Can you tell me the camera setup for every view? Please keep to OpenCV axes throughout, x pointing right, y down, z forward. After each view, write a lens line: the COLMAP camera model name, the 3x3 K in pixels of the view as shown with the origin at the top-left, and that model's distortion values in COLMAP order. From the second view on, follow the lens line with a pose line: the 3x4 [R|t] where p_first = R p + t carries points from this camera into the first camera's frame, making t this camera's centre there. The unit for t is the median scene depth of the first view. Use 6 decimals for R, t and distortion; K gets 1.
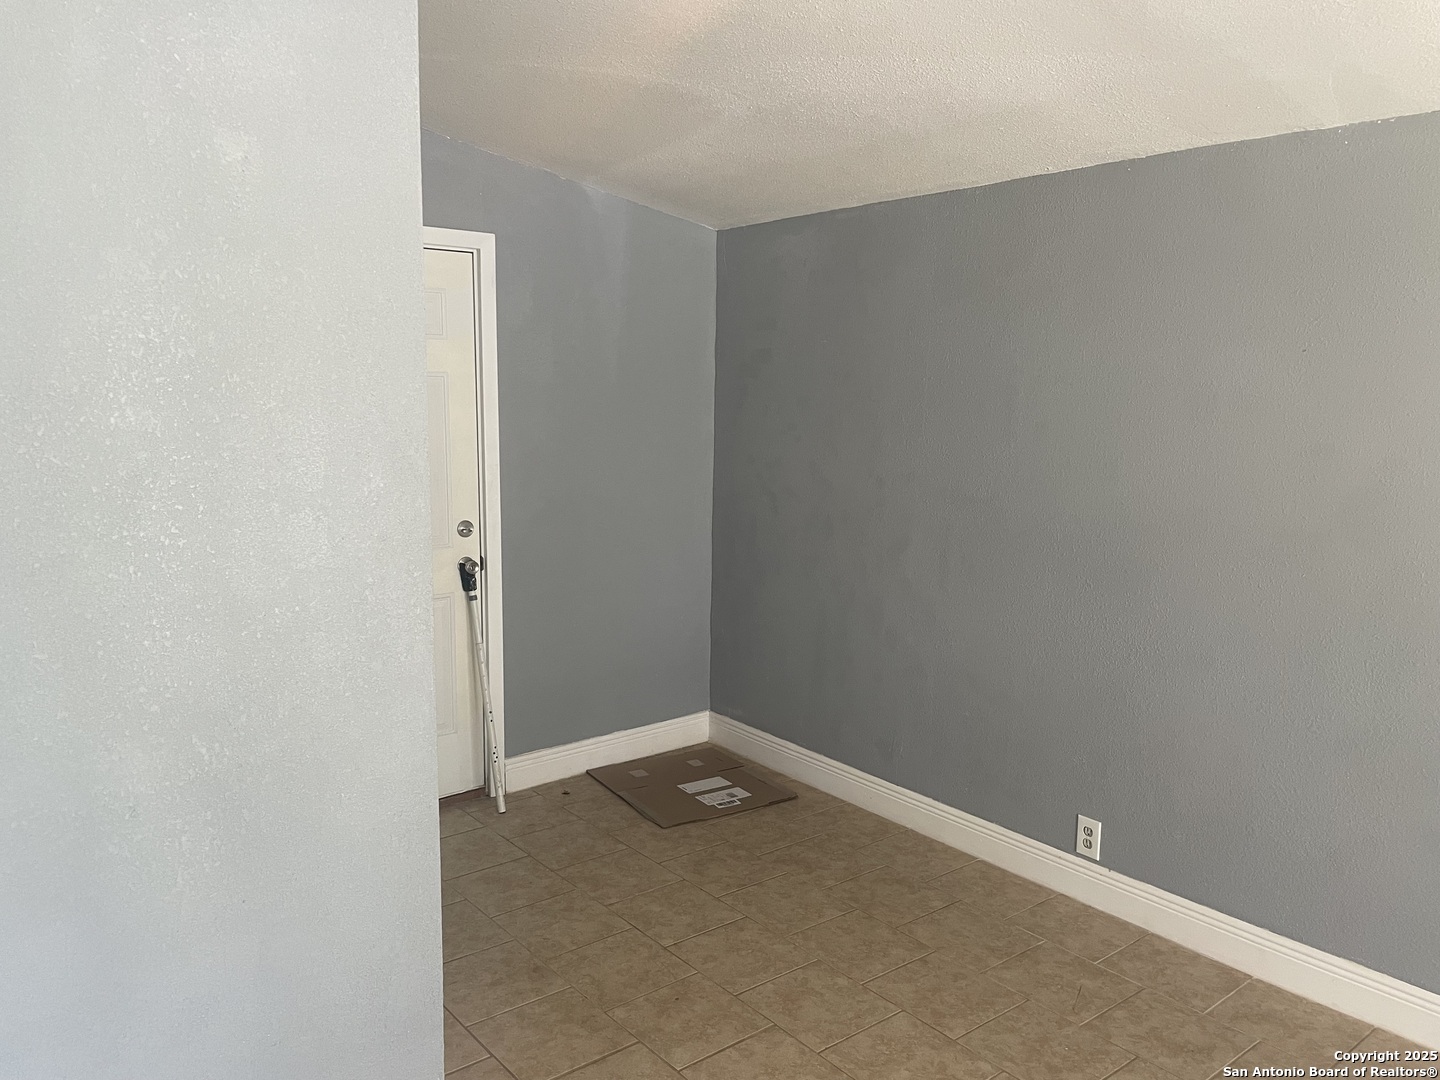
lens RADIAL K [[1086.1, 0, 720.0], [0, 1086.1, 540.0], [0, 0, 1]] dist [0.071748, -0.102373]
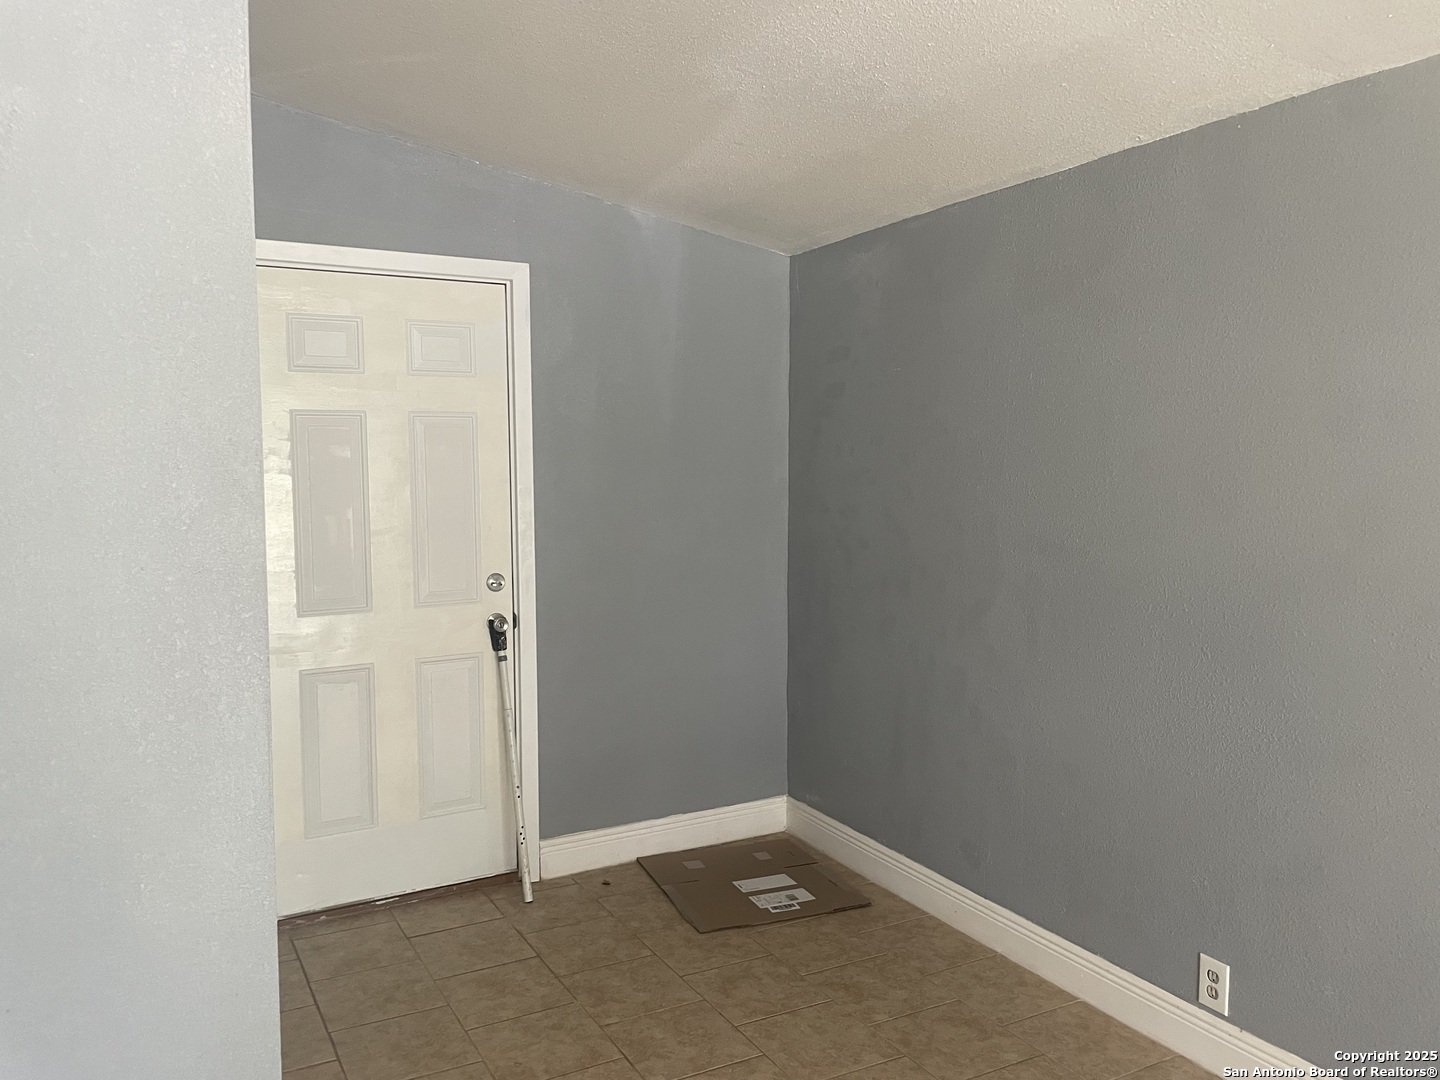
lens RADIAL K [[1086.1, 0, 720.0], [0, 1086.1, 540.0], [0, 0, 1]] dist [0.071748, -0.102373]
pose [[0.982937, -0.000503, -0.183942, 0.119081], [-0.012260, 0.997593, -0.068242, 0.014284], [0.183533, 0.069333, 0.980565, 0.135564]]
